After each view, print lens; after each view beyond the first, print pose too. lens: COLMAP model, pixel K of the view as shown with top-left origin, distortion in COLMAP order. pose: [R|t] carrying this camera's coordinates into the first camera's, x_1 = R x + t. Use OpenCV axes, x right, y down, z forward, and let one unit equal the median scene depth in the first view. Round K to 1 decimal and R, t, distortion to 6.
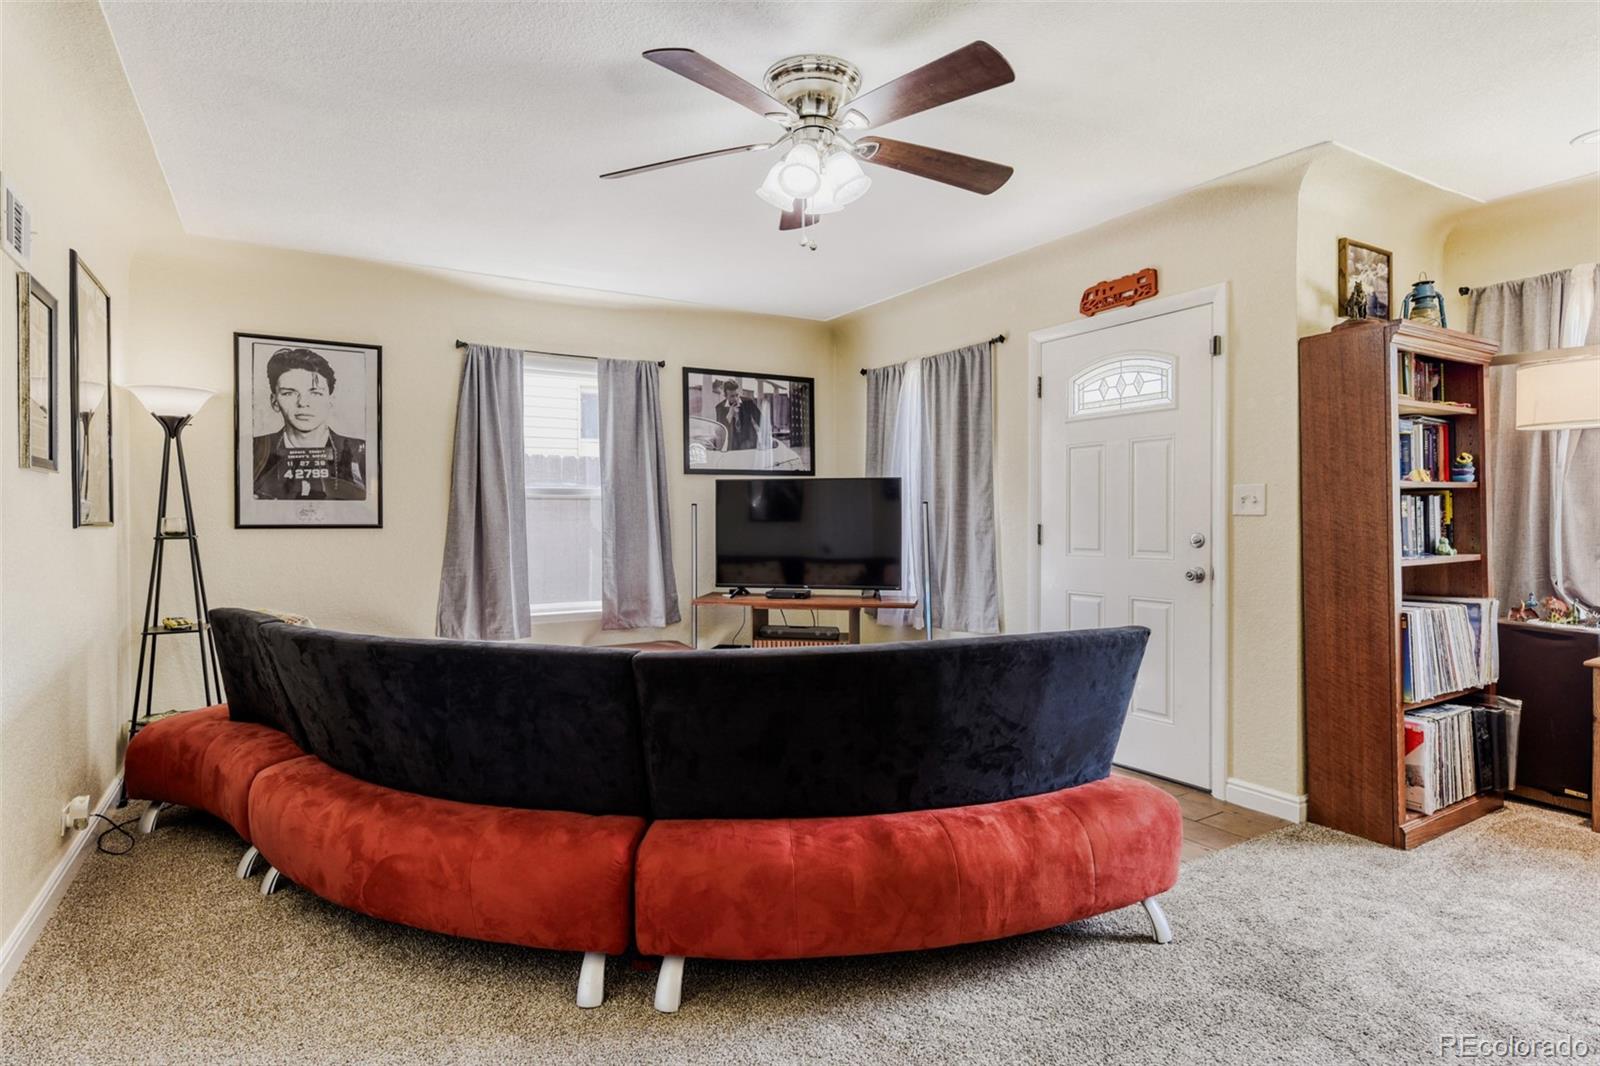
lens RADIAL K [[827.6, 0, 798.5], [0, 827.6, 532.3], [0, 0, 1]] dist [-0.002405, -0.001657]
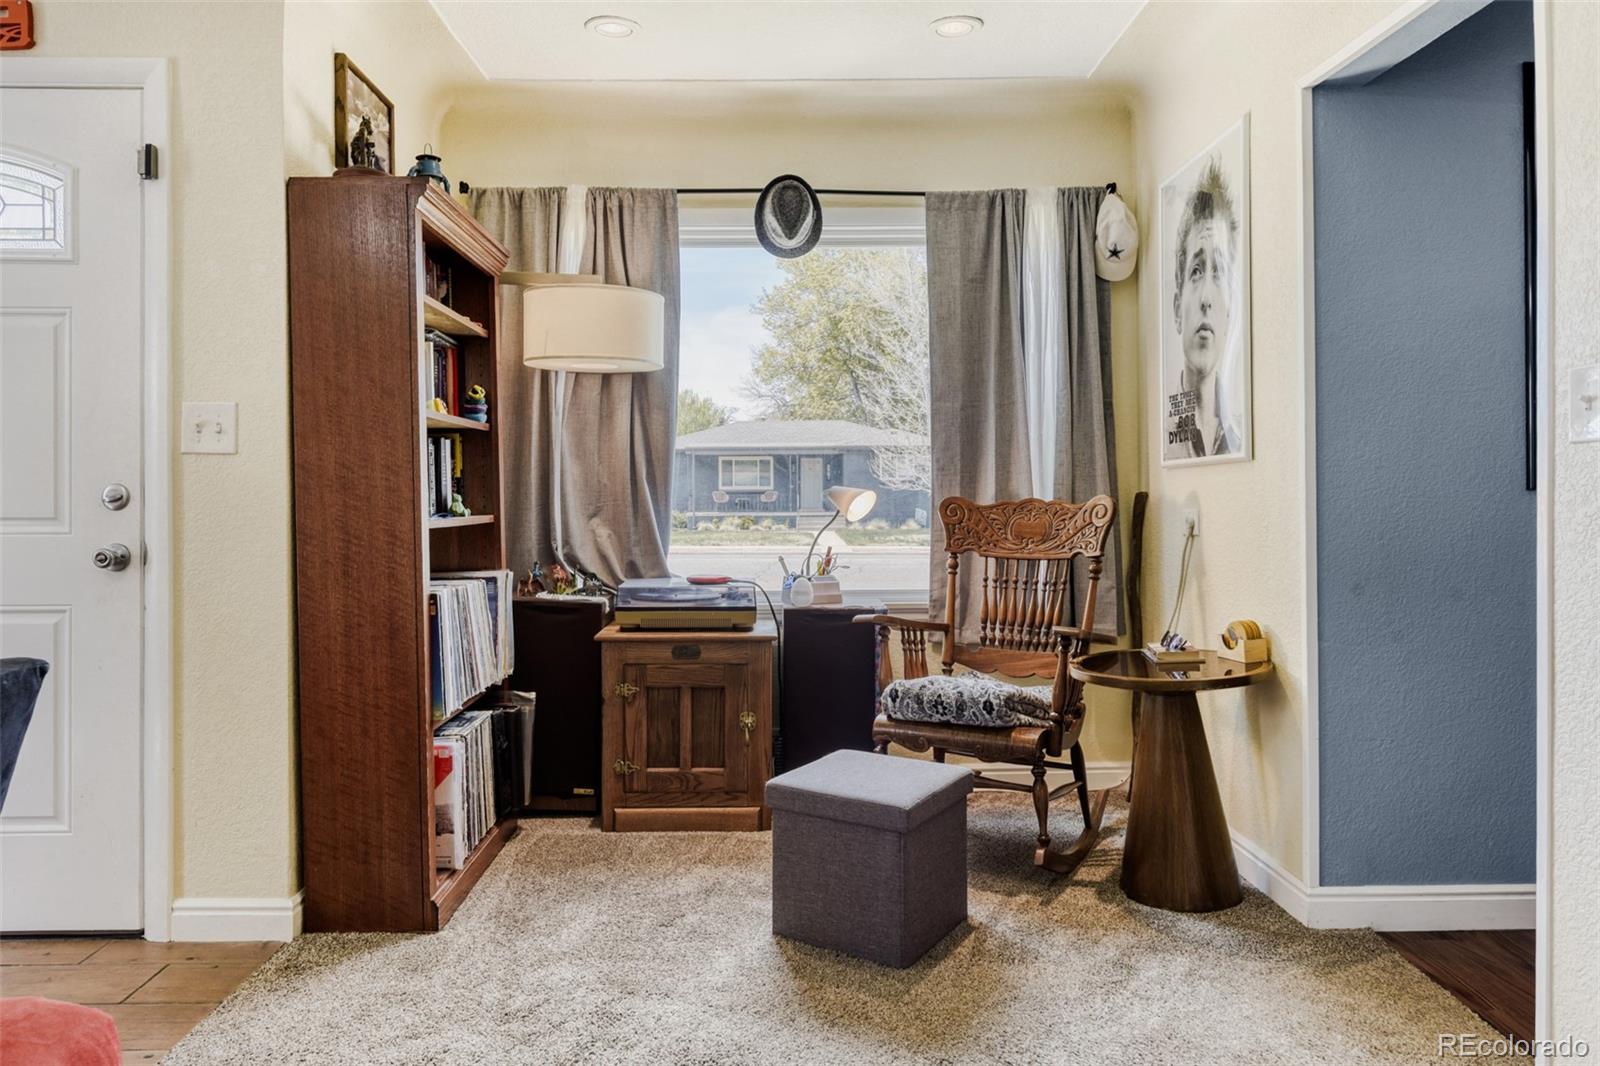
lens RADIAL K [[1056.8, 0, 772.9], [0, 1056.8, 499.2], [0, 0, 1]] dist [0.006473, 0.001663]
pose [[0.508190, 0.005556, 0.861227, 0.078350], [0.012886, 0.999818, -0.014054, 0.025934], [-0.861149, 0.018240, 0.508026, 0.224860]]
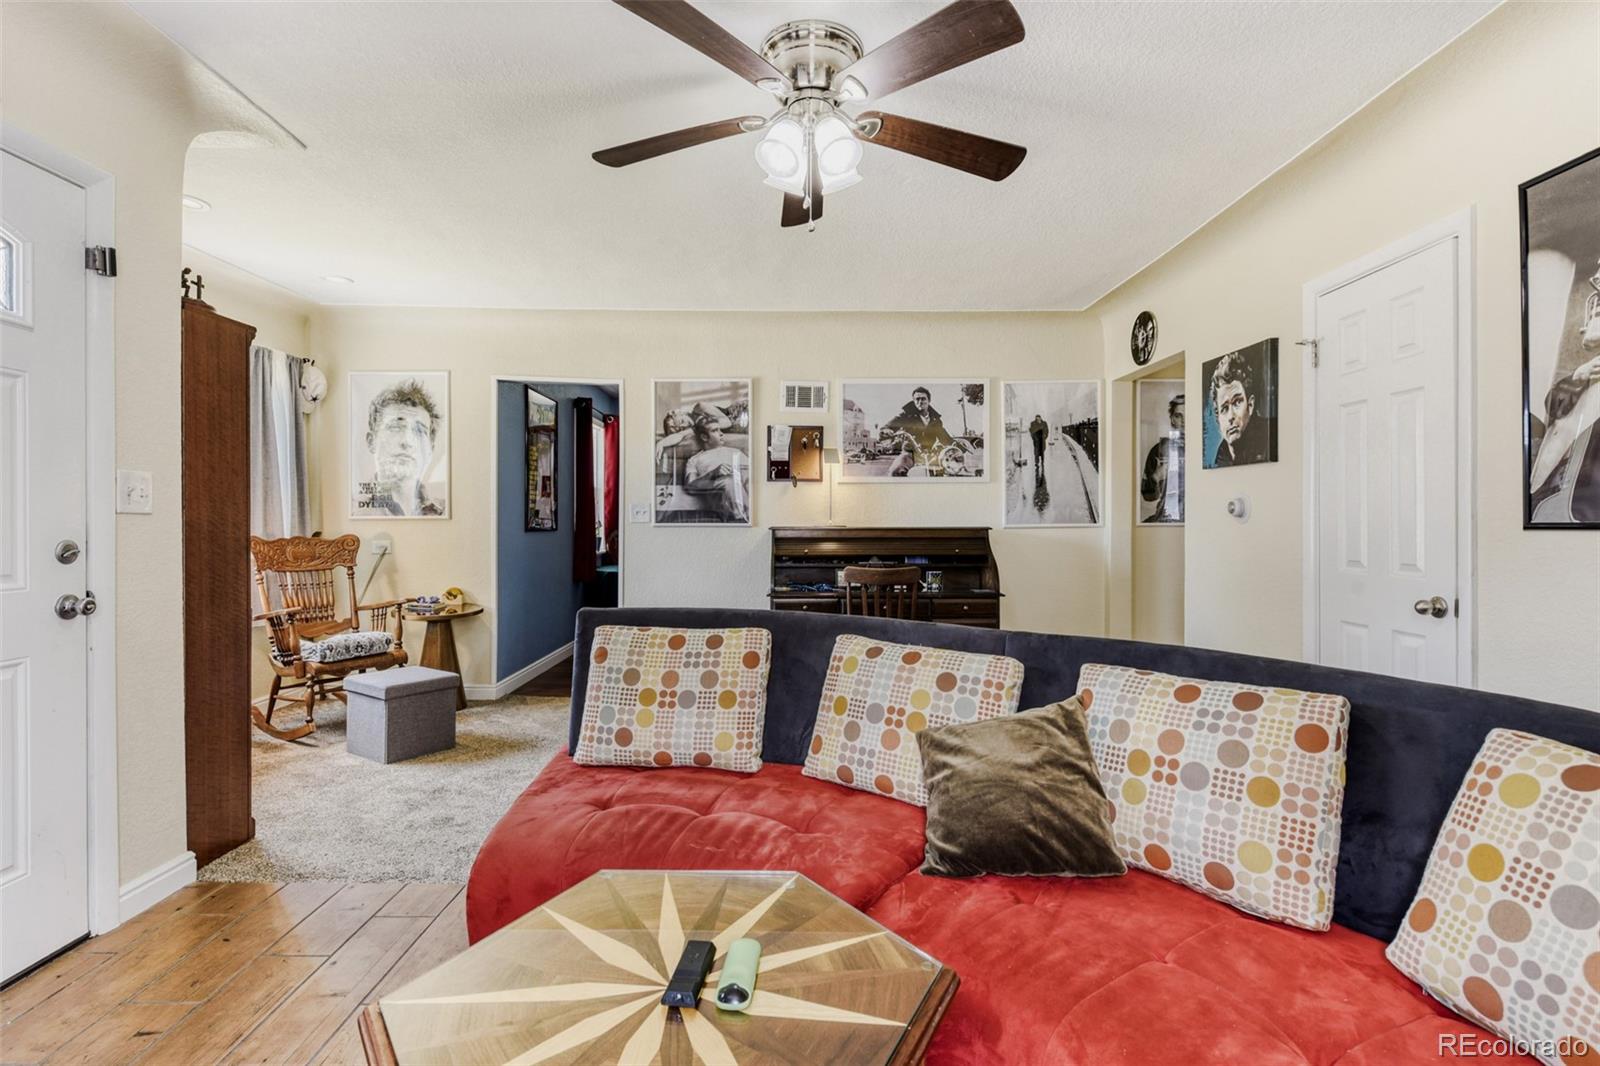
lens RADIAL K [[790.9, 0, 786.9], [0, 790.9, 530.9], [0, 0, 1]] dist [0.004505, -0.000463]
pose [[-0.853867, -0.003621, 0.520479, -0.281638], [0.008808, 0.999732, 0.021404, -0.013495], [-0.520417, 0.022861, -0.853606, 1.162558]]
